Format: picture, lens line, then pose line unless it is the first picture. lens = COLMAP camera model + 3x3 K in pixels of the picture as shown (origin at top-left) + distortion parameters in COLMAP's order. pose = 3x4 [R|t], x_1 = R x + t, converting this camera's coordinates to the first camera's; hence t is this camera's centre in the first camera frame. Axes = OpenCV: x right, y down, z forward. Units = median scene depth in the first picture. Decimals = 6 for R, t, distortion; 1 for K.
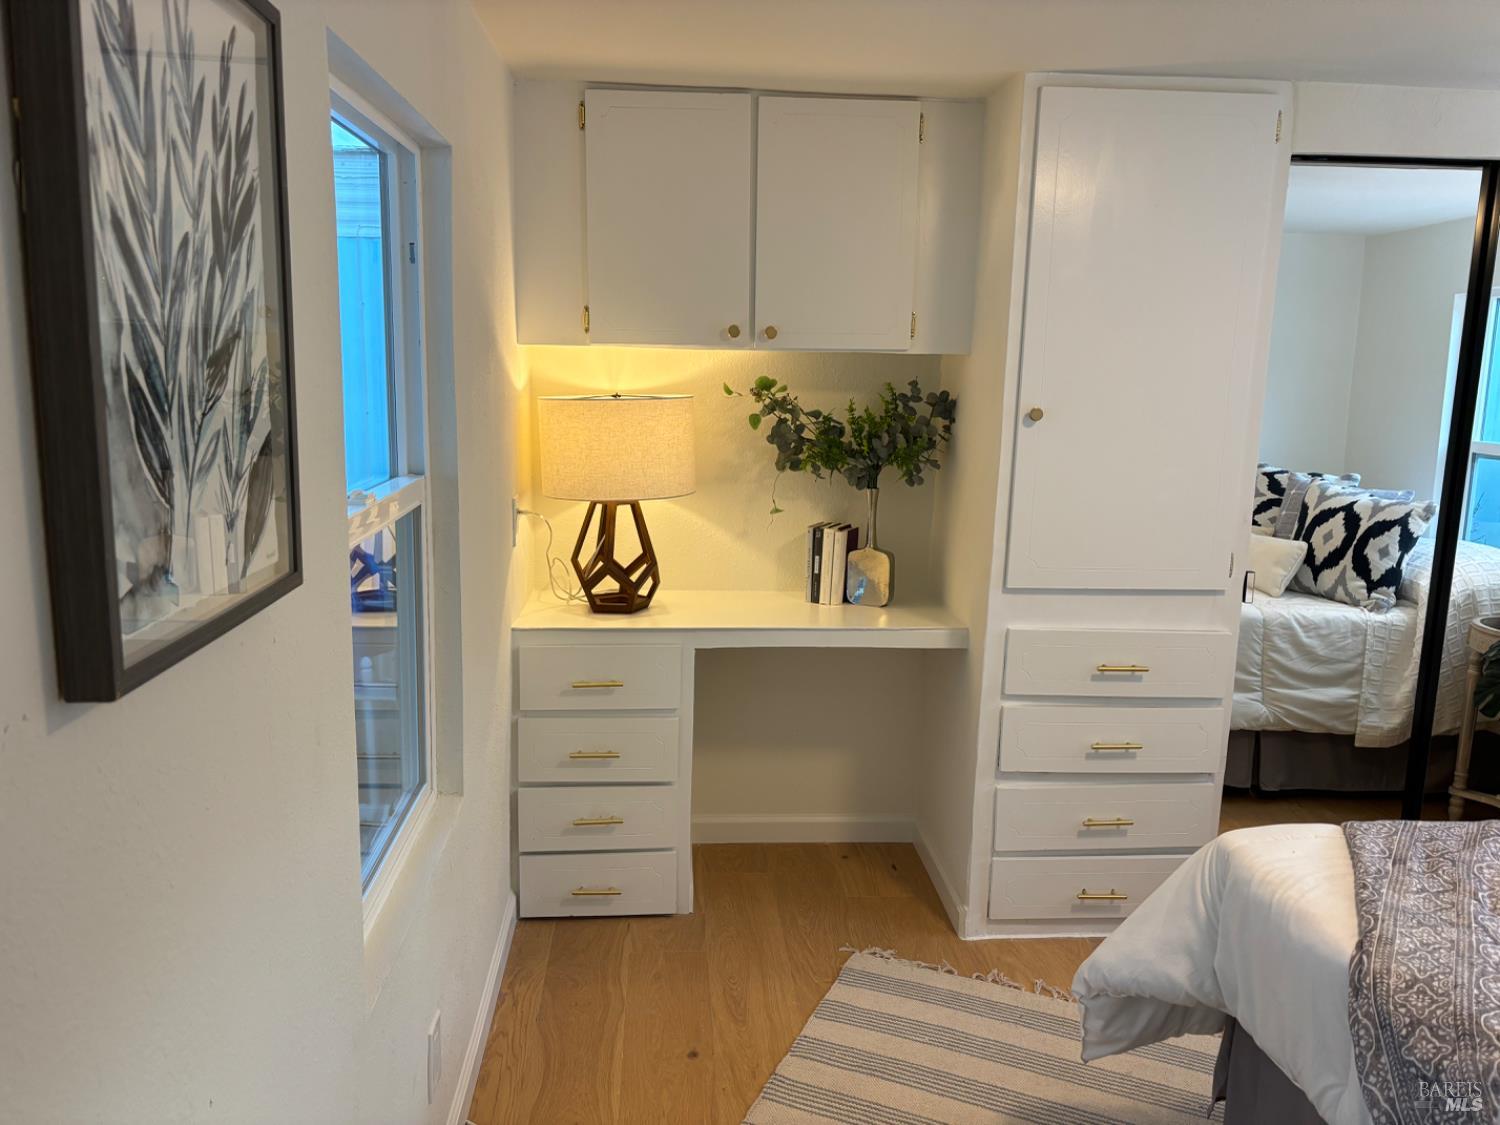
lens RADIAL K [[1122.3, 0, 750.0], [0, 1122.3, 562.5], [0, 0, 1]] dist [0.040879, -0.052154]
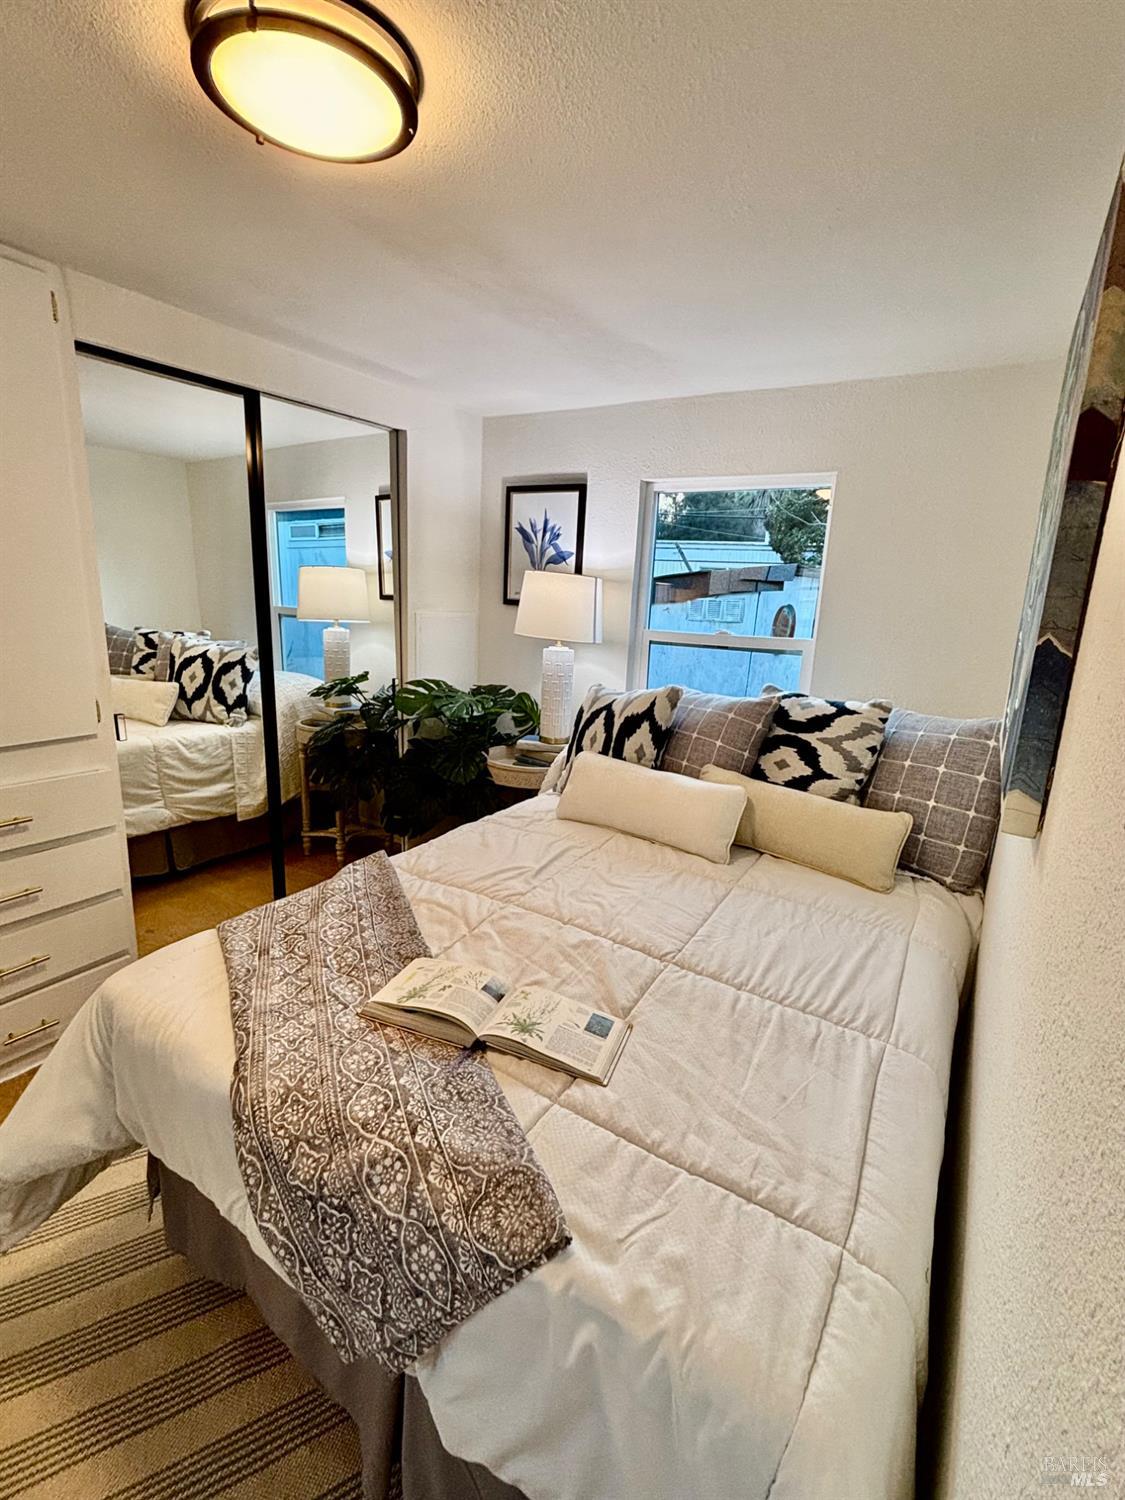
lens RADIAL K [[678.4, 0, 562.5], [0, 678.4, 750.0], [0, 0, 1]] dist [-0.001751, -0.000491]
pose [[0.584337, -0.184913, 0.790163, 0.118204], [0.115025, 0.982735, 0.144916, -0.003923], [-0.803318, 0.006209, 0.595518, 0.164674]]
